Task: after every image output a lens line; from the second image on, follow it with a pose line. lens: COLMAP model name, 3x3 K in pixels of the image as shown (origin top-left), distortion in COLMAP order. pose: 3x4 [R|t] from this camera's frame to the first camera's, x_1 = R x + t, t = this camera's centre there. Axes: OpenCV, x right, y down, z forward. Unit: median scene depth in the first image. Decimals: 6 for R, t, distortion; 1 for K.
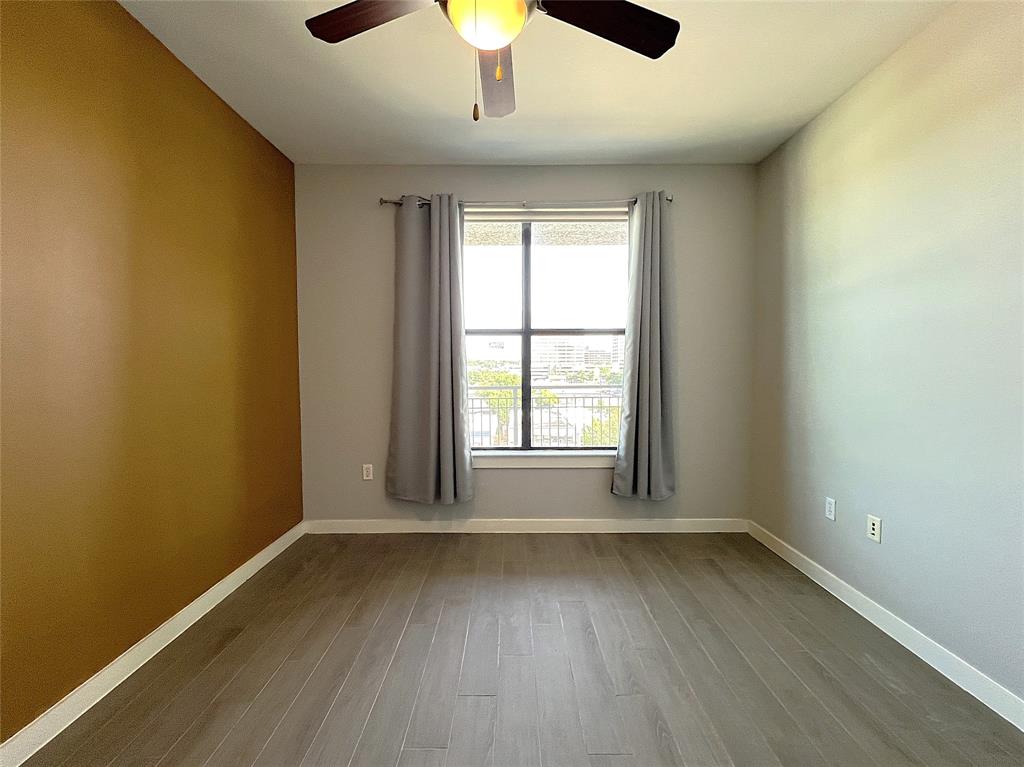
lens RADIAL K [[411.7, 0, 511.5], [0, 411.7, 387.1], [0, 0, 1]] dist [0.002301, 0.000167]
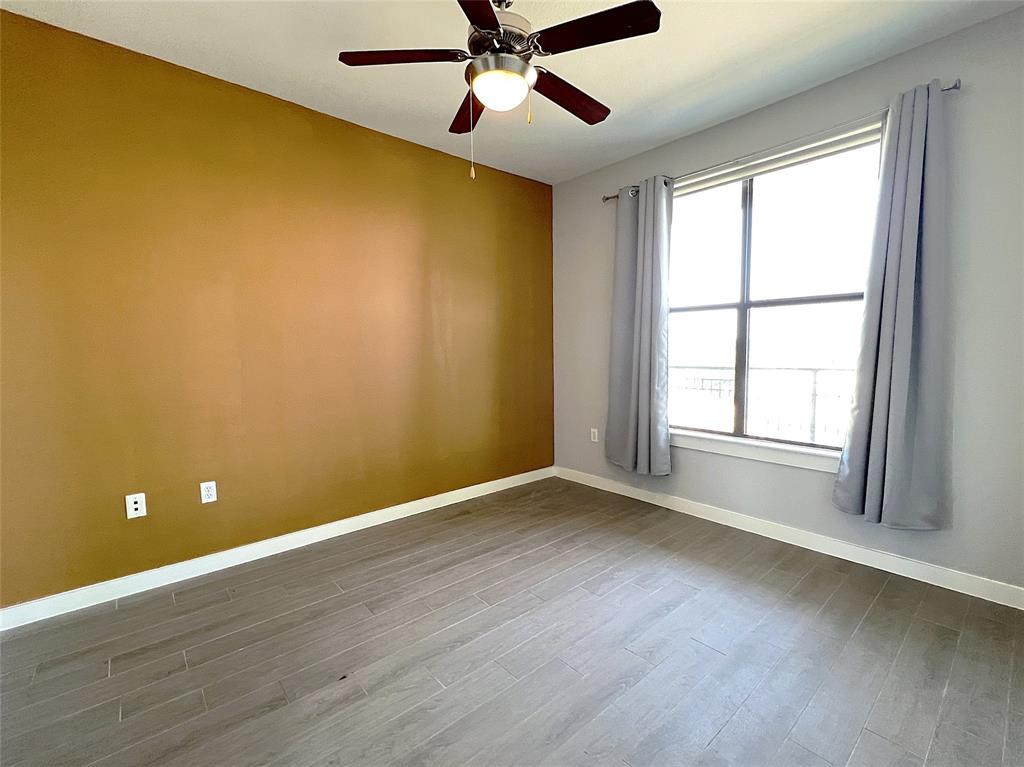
lens RADIAL K [[413.7, 0, 514.9], [0, 413.7, 384.1], [0, 0, 1]] dist [-0.000711, -0.000094]
pose [[0.692196, 0.059046, -0.719290, 0.366781], [-0.027991, 0.998094, 0.054997, 0.001261], [0.721166, -0.017935, 0.692530, 0.023851]]
